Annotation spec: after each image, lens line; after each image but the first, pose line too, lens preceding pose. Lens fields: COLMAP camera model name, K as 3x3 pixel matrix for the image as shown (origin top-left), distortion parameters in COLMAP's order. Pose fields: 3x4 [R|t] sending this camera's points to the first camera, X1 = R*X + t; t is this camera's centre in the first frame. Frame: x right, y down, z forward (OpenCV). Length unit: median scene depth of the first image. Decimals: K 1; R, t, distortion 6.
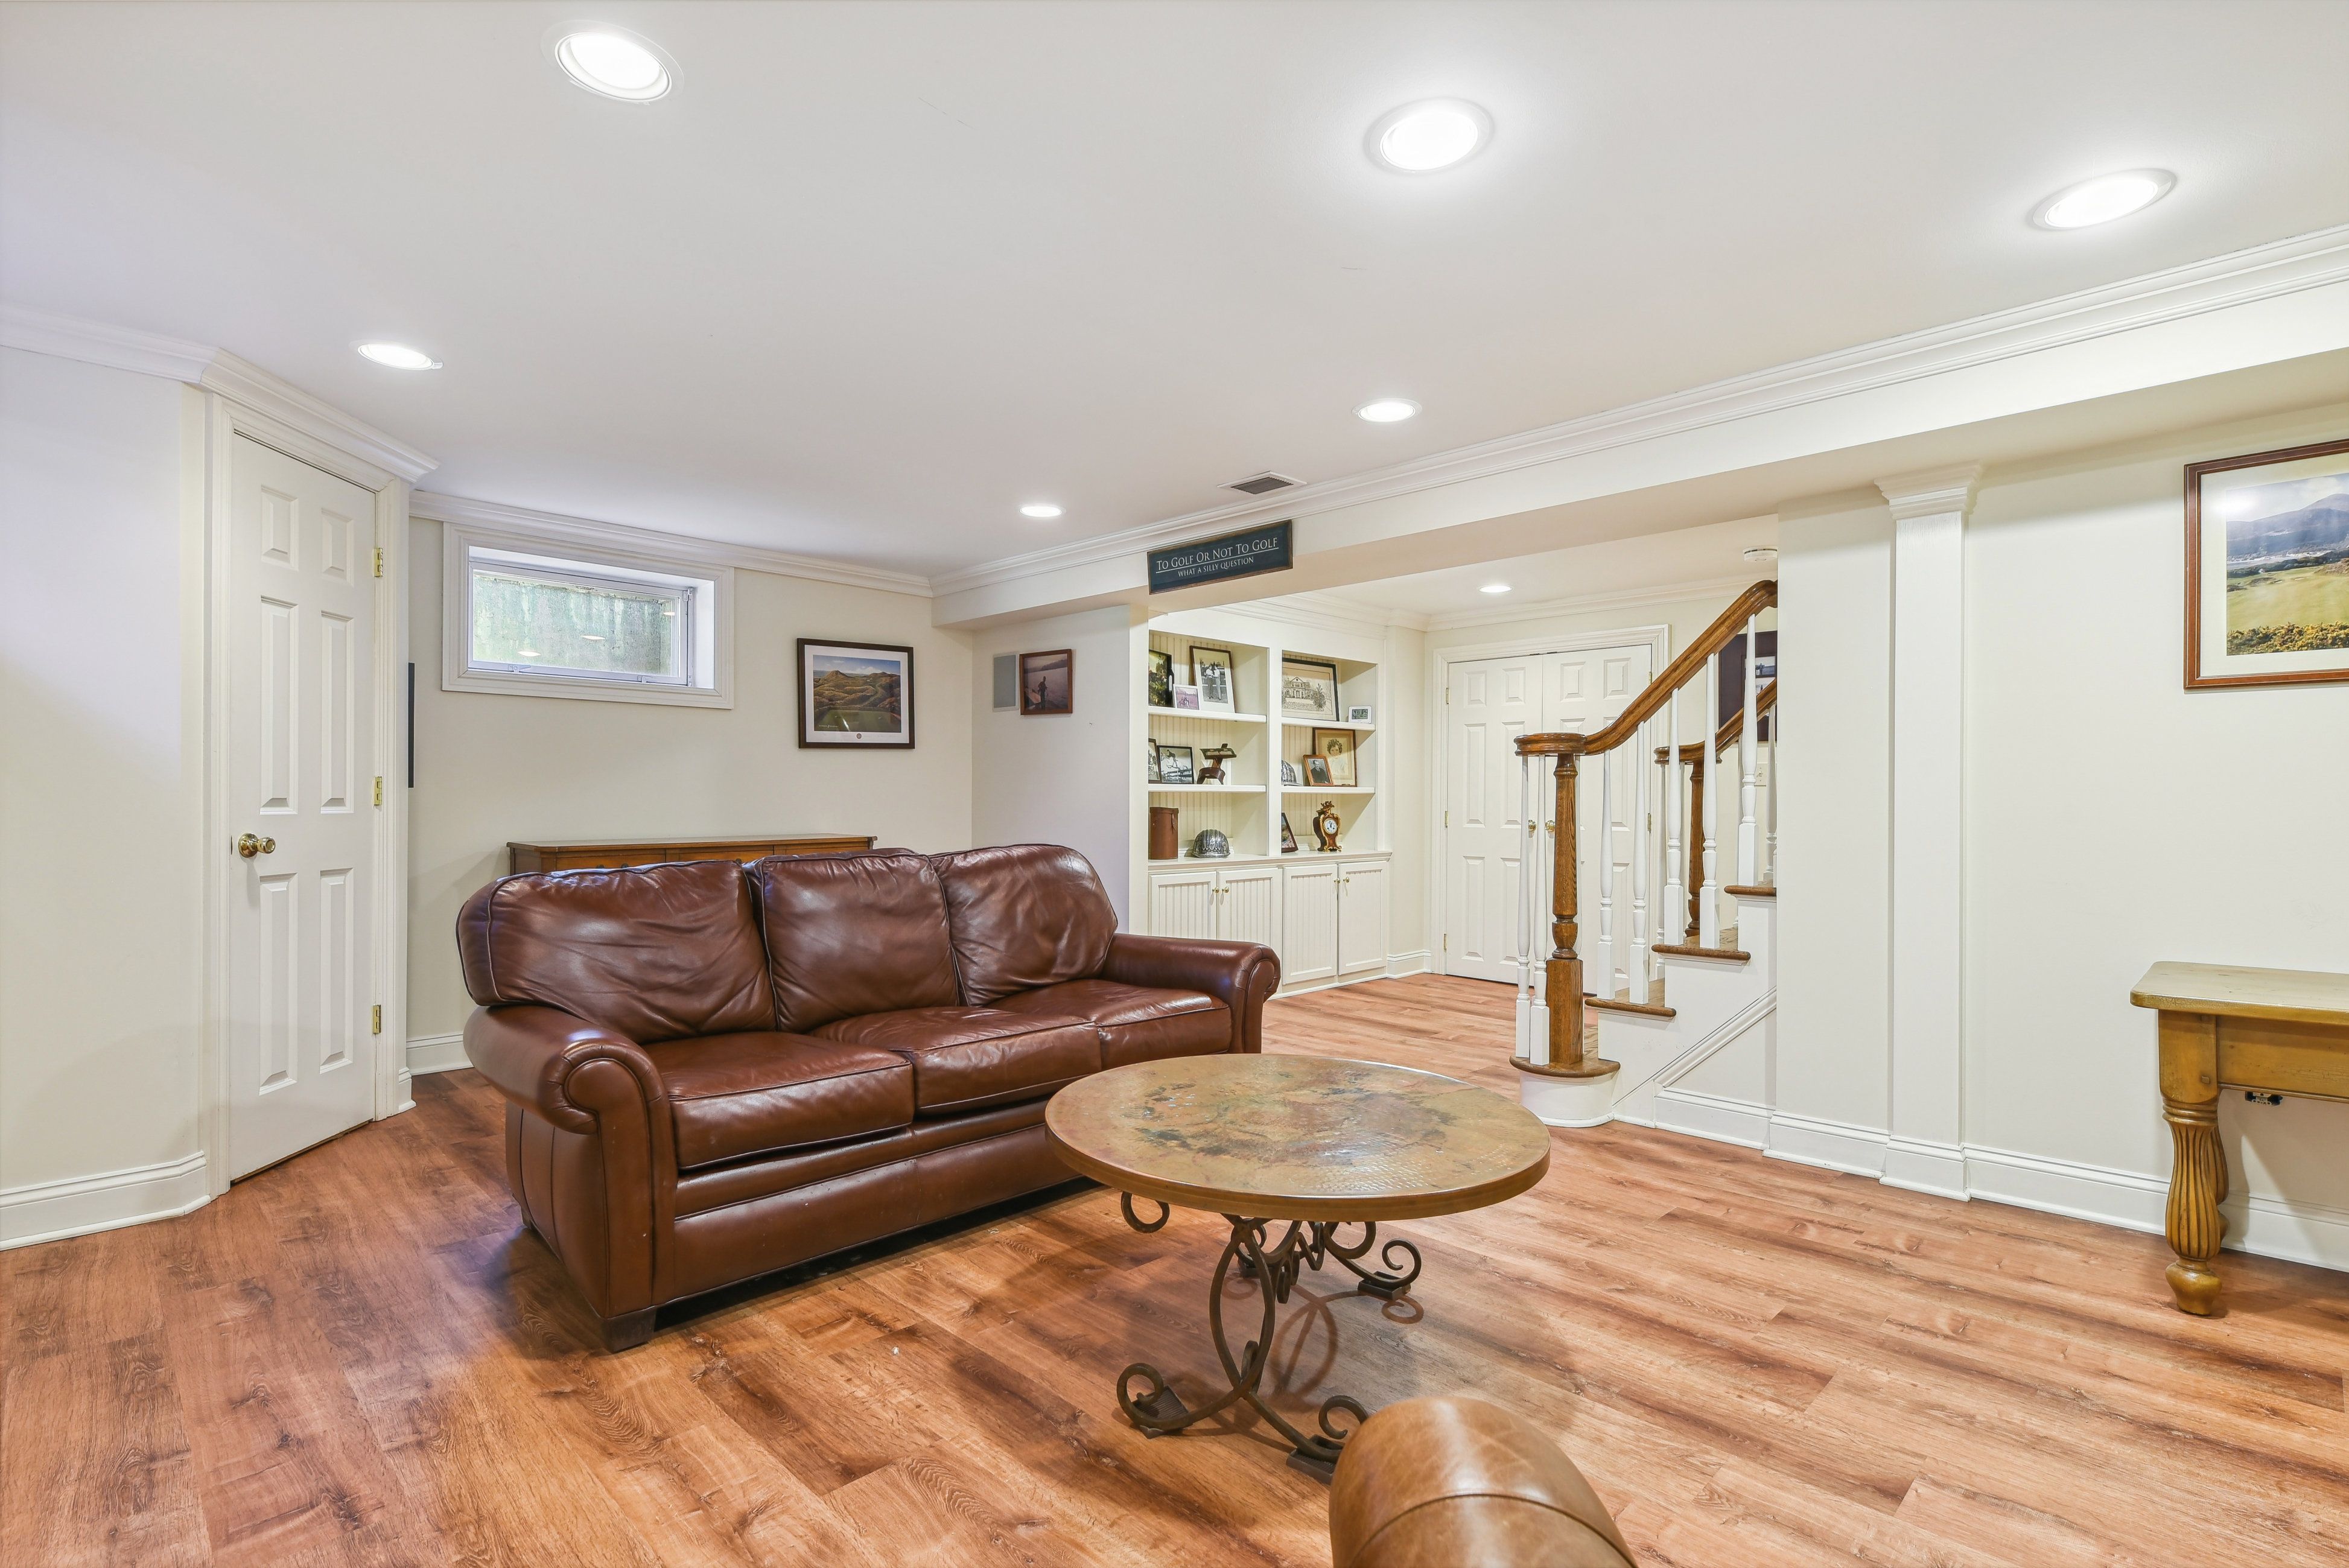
lens RADIAL K [[1101.4, 0, 1174.5], [0, 1101.4, 784.0], [0, 0, 1]] dist [0.003138, -0.000652]
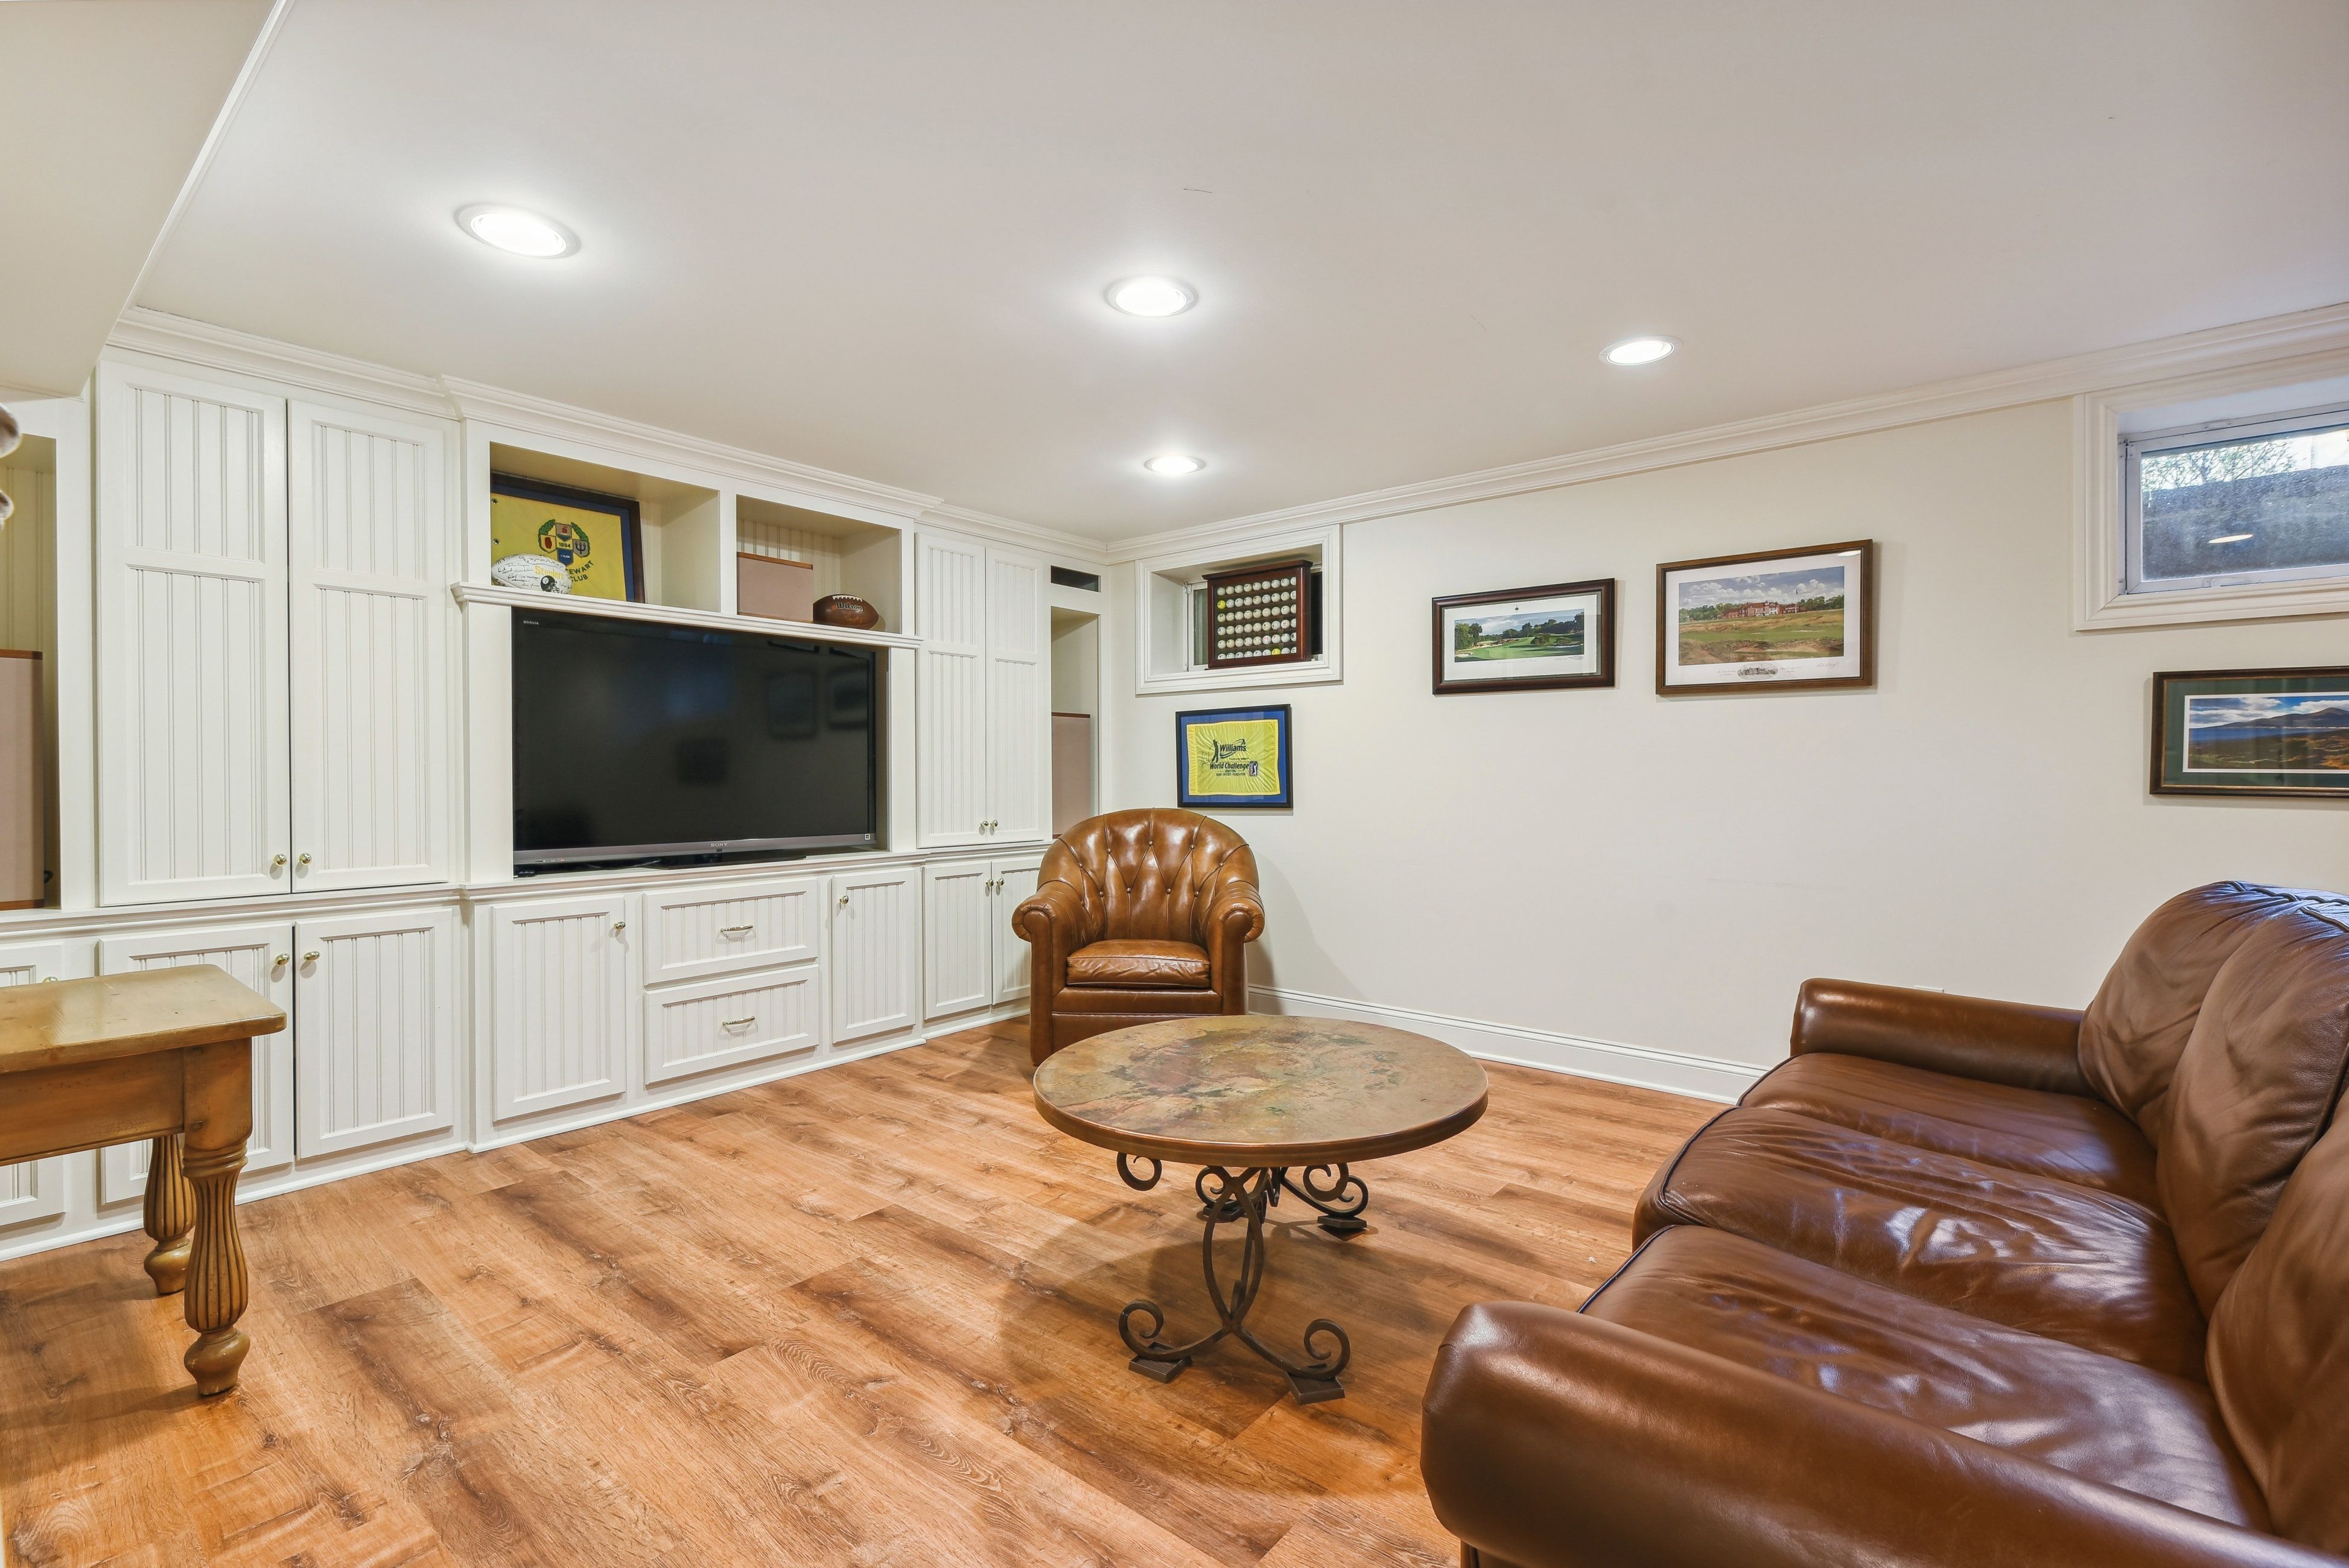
lens RADIAL K [[1051.8, 0, 1174.1], [0, 1051.8, 779.0], [0, 0, 1]] dist [-0.001617, -0.000171]
pose [[-0.994514, -0.001174, -0.104598, 0.290209], [0.000206, 0.999913, -0.013184, 0.020528], [0.104604, -0.013133, -0.994427, 1.981006]]
